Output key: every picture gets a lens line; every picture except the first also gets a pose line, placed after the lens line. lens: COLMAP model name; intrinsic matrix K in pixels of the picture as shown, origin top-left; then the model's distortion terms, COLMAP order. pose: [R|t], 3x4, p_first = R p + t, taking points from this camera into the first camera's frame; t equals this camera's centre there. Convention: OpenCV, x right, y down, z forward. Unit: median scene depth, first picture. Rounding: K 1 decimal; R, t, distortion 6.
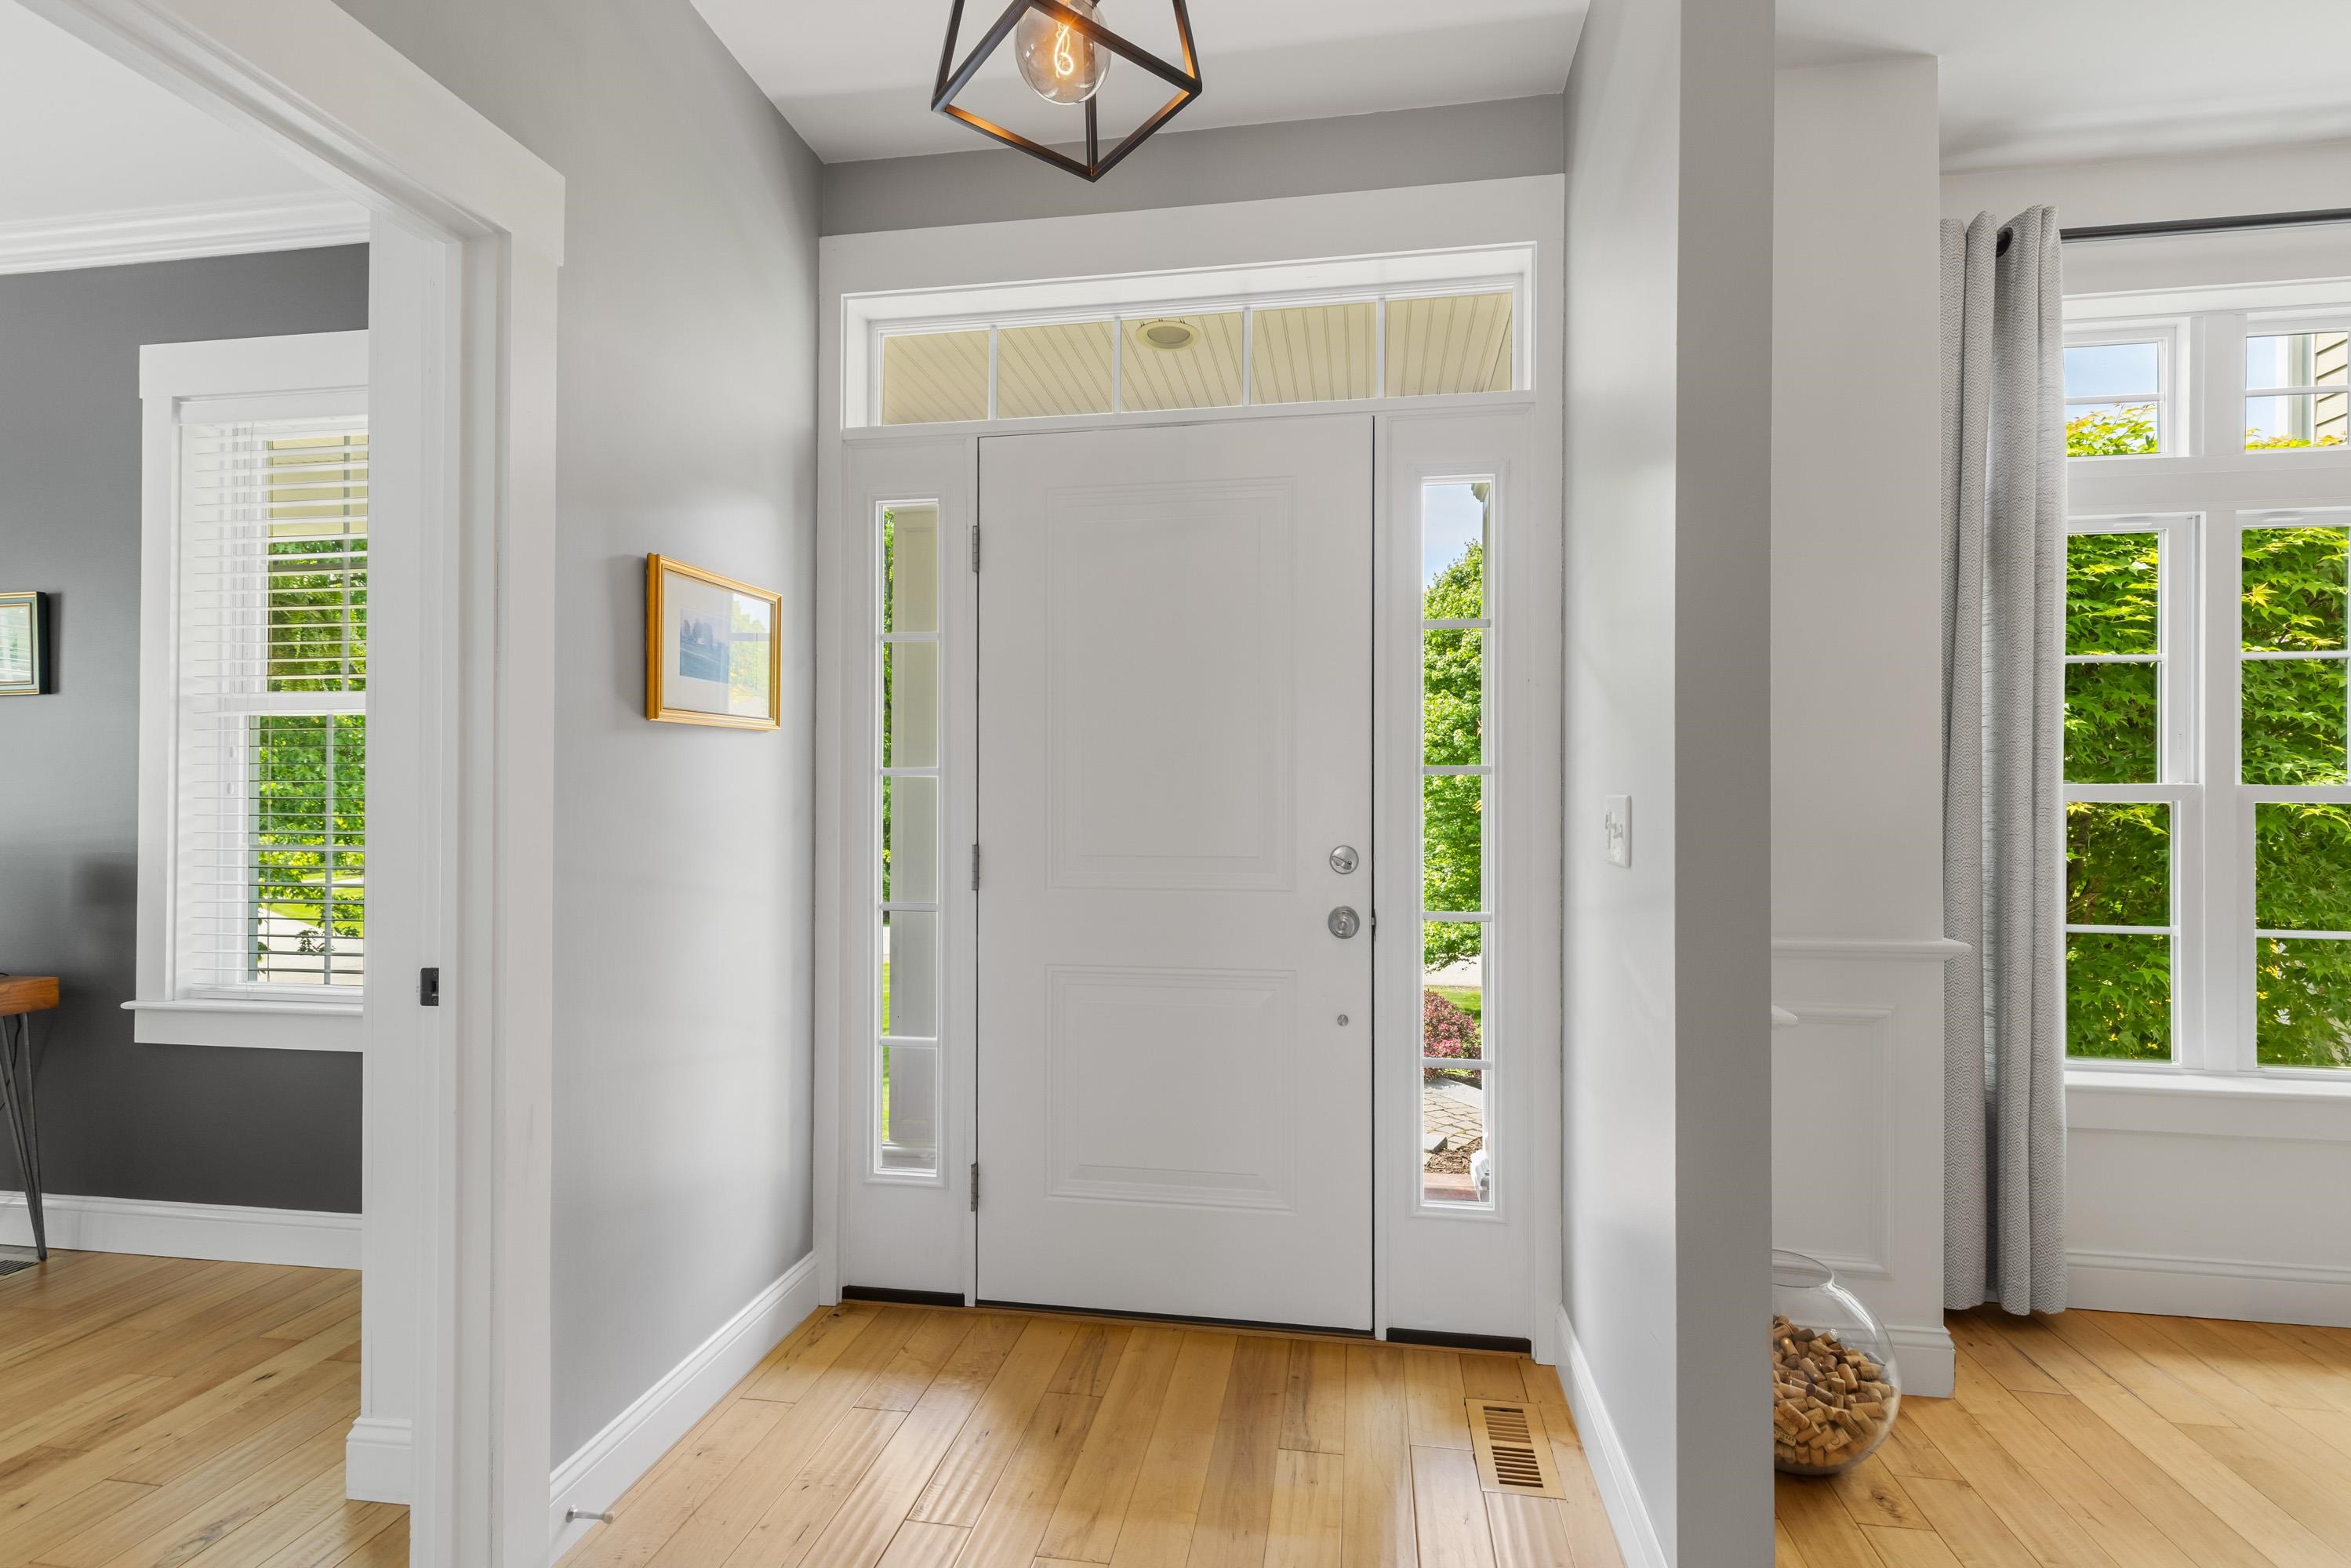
lens RADIAL K [[1058.6, 0, 1183.3], [0, 1058.6, 782.5], [0, 0, 1]] dist [0.007325, -0.001188]
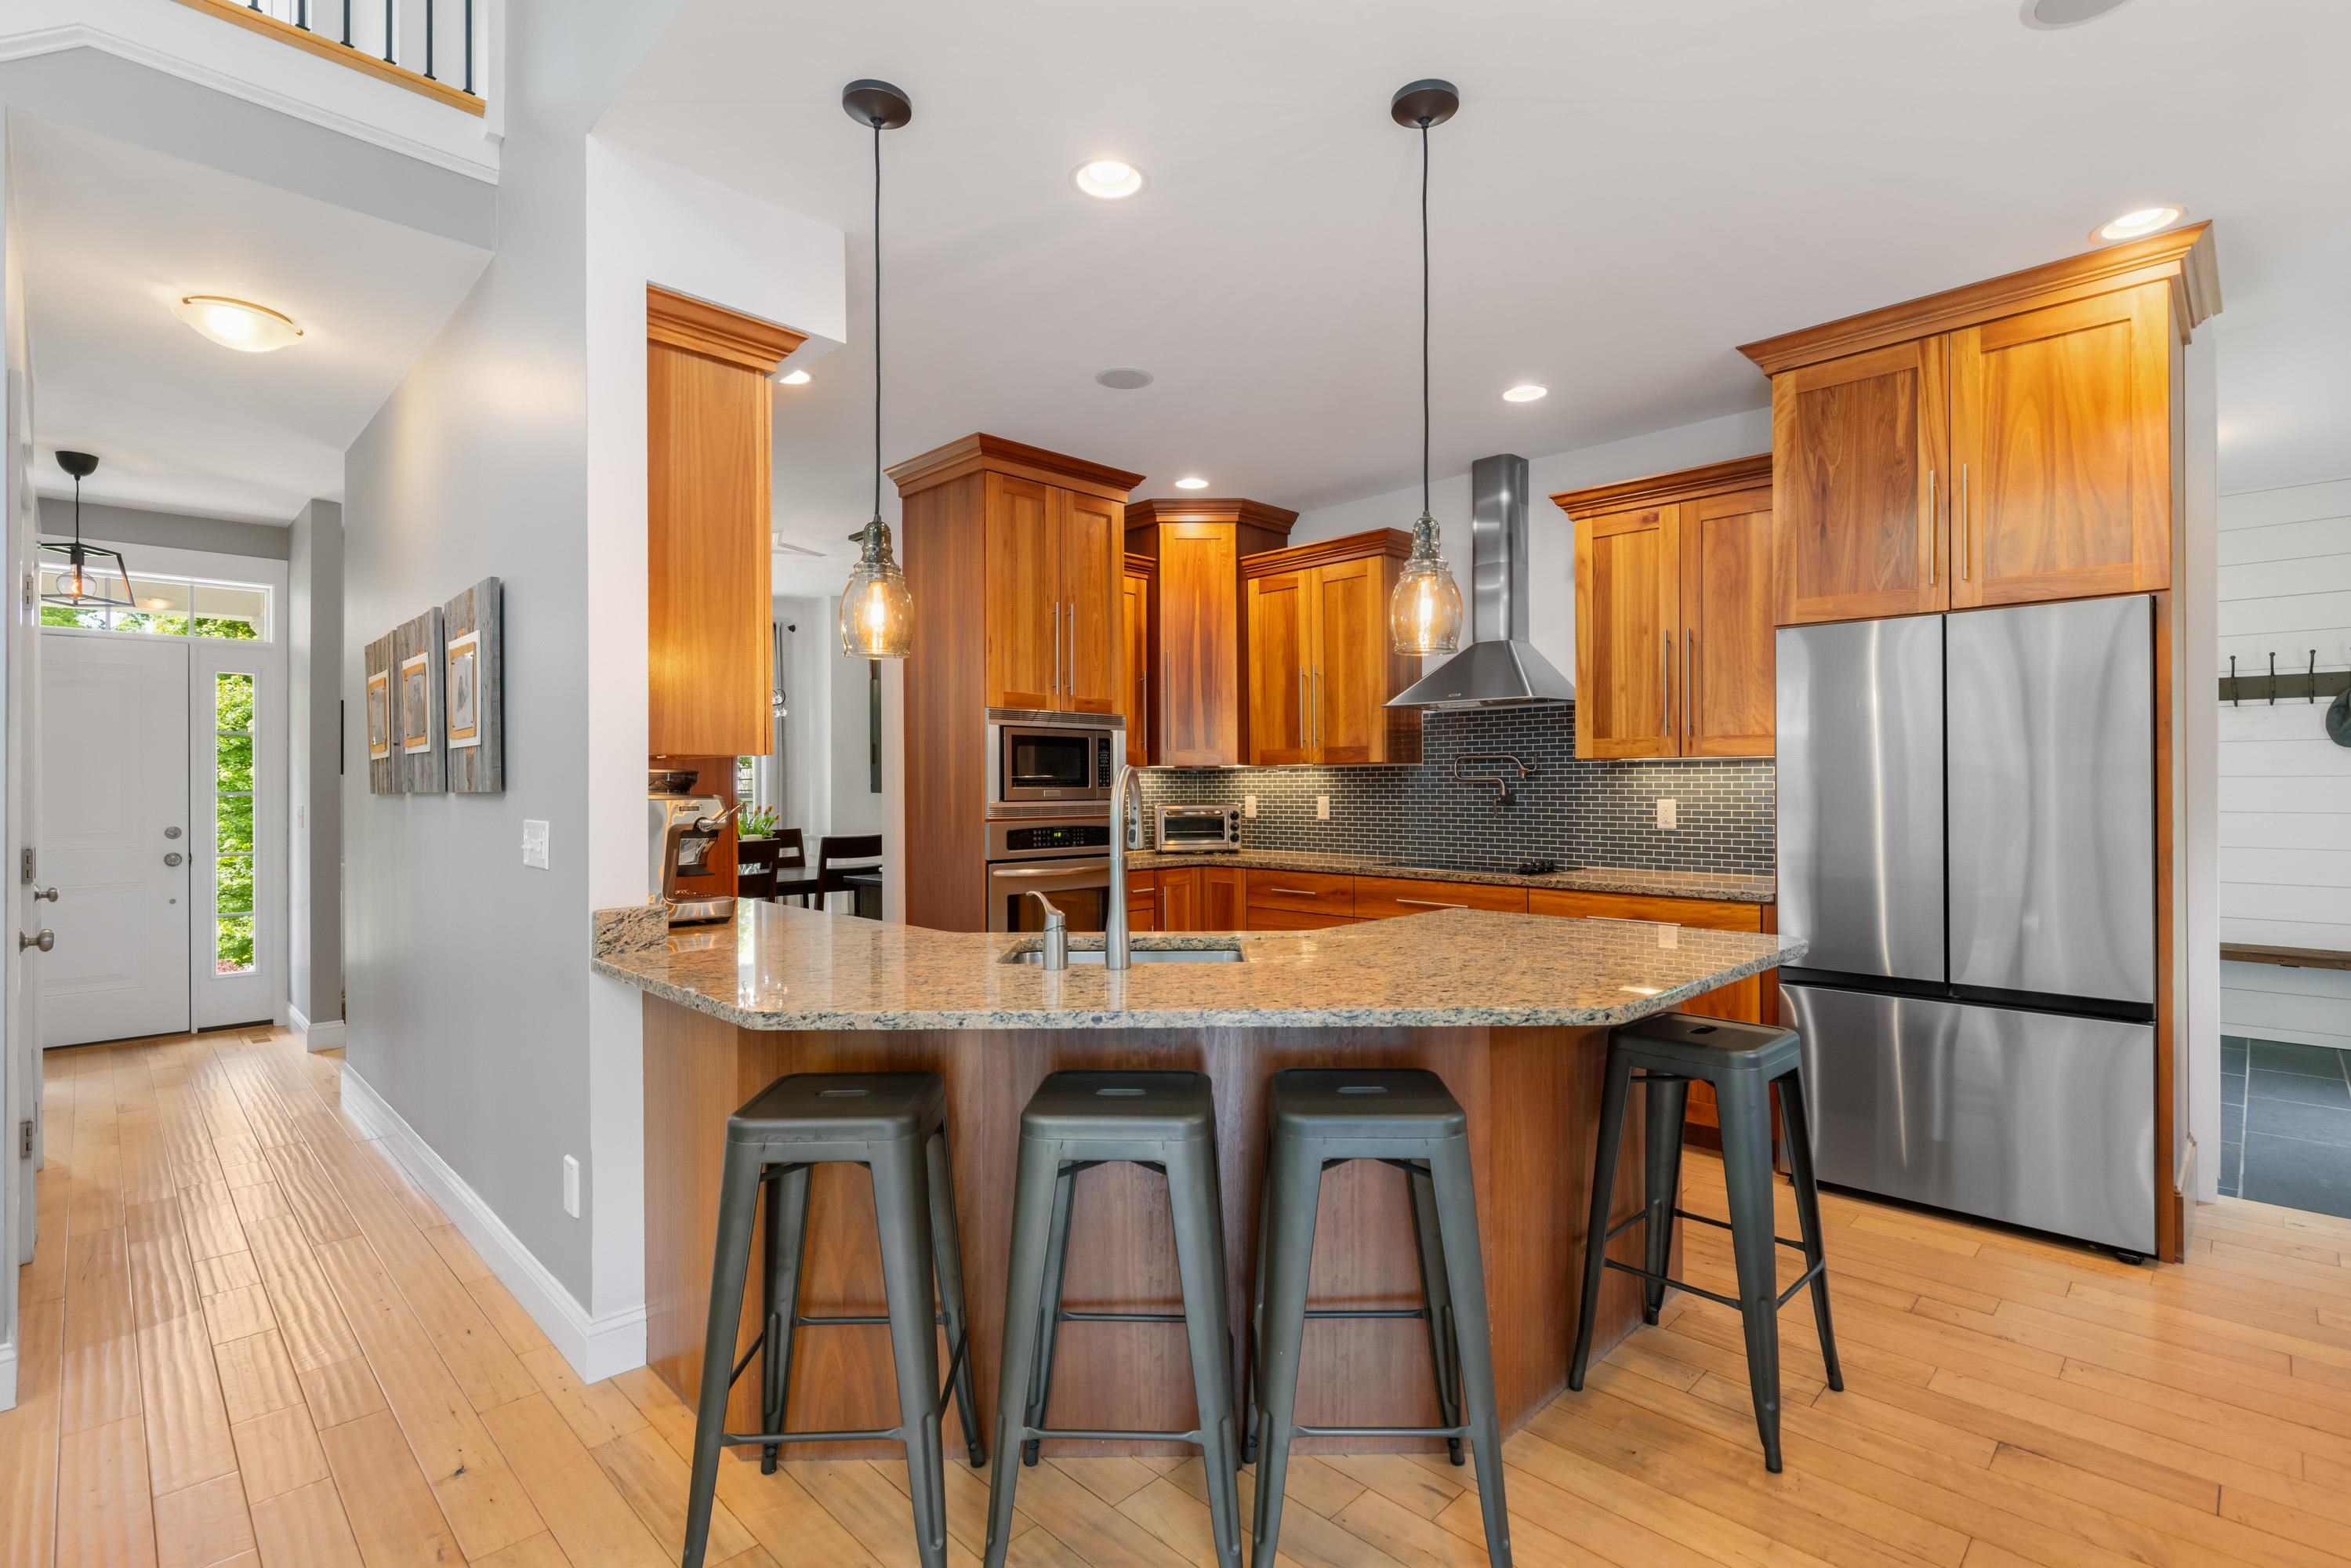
lens RADIAL K [[1112.6, 0, 1219.9], [0, 1112.6, 802.8], [0, 0, 1]] dist [0.003297, 0.000598]
pose [[0.569760, -0.000523, 0.821811, -0.561747], [-0.004421, 0.999983, 0.003701, -0.011001], [-0.821799, -0.005742, 0.569748, -2.318765]]
